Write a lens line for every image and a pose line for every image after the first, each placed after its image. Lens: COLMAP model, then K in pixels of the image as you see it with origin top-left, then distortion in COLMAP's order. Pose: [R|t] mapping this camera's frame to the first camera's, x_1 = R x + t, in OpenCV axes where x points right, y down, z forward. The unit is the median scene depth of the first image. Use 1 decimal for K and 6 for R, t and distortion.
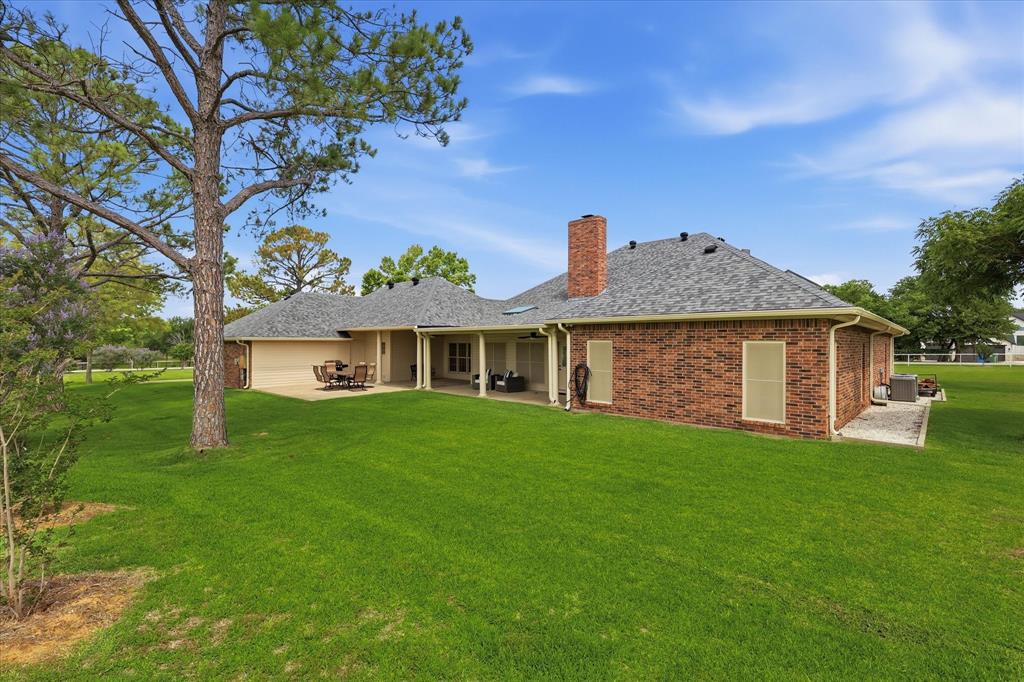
lens RADIAL K [[446.3, 0, 514.6], [0, 446.3, 343.9], [0, 0, 1]] dist [0.004771, -0.000276]
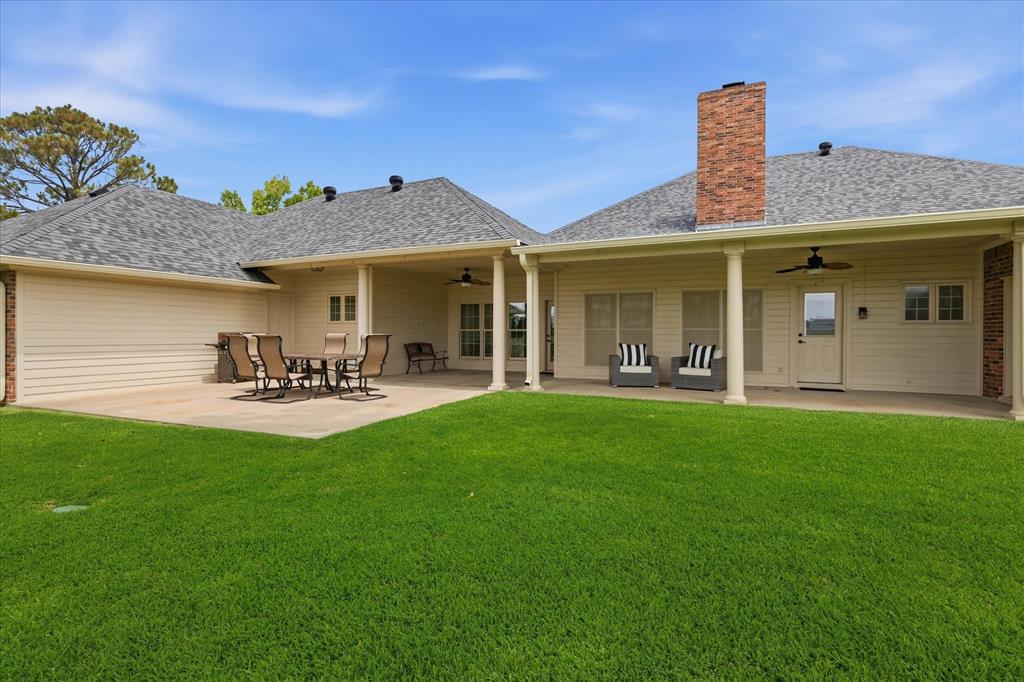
lens RADIAL K [[490.5, 0, 506.8], [0, 490.5, 337.5], [0, 0, 1]] dist [0.000414, 0.000163]
pose [[0.948709, -0.000090, 0.316151, -0.302642], [-0.000300, 0.999999, 0.001184, 0.041039], [-0.316151, -0.001218, 0.948708, 0.451366]]
